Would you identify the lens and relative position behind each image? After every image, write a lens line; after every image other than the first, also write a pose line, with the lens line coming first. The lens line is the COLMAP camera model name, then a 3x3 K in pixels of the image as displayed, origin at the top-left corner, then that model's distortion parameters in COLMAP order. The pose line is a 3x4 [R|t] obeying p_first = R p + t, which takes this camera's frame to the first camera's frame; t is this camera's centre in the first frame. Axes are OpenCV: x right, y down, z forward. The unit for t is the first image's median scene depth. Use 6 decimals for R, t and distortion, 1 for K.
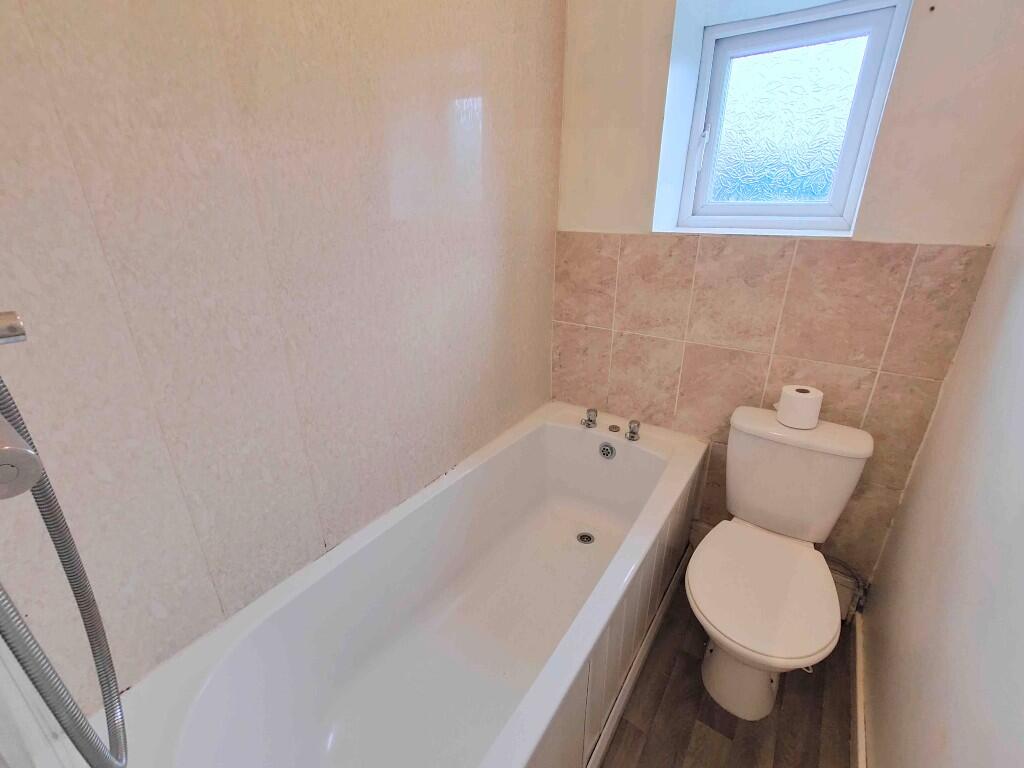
lens RADIAL K [[449.1, 0, 511.0], [0, 449.1, 379.9], [0, 0, 1]] dist [-0.000303, 0.000587]
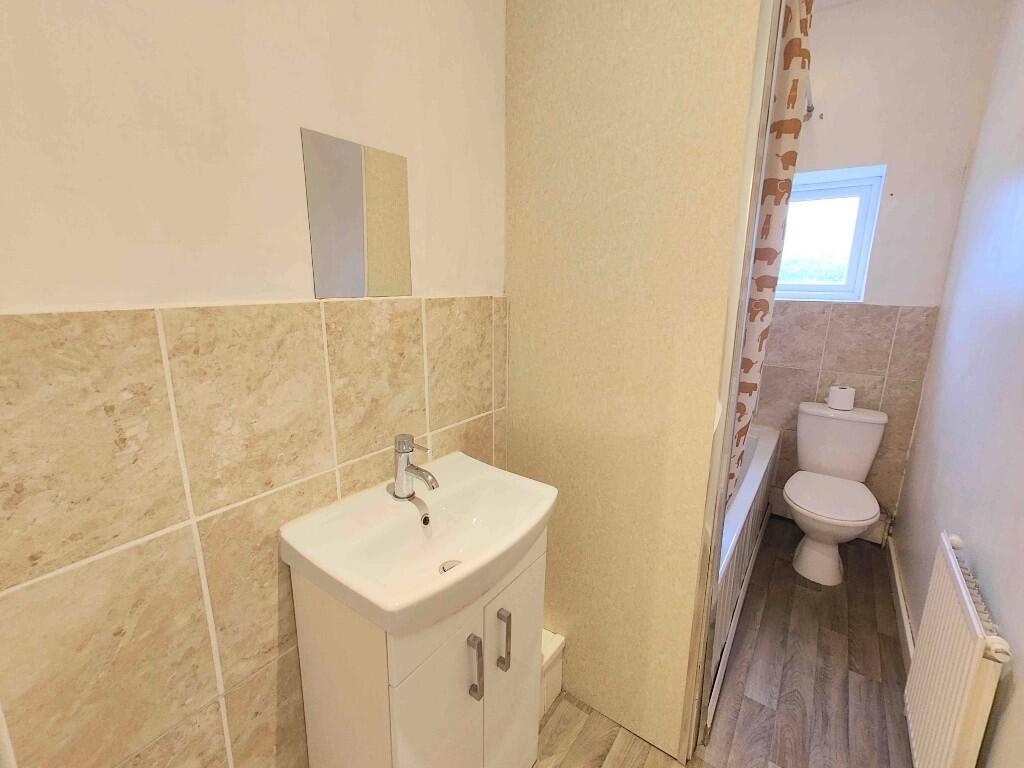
lens RADIAL K [[449.1, 0, 511.0], [0, 449.1, 379.9], [0, 0, 1]] dist [-0.000303, 0.000587]
pose [[0.999904, 0.012500, -0.005974, -0.594867], [-0.013236, 0.989286, -0.145388, 0.252803], [0.004092, 0.145453, 0.989357, -0.692502]]
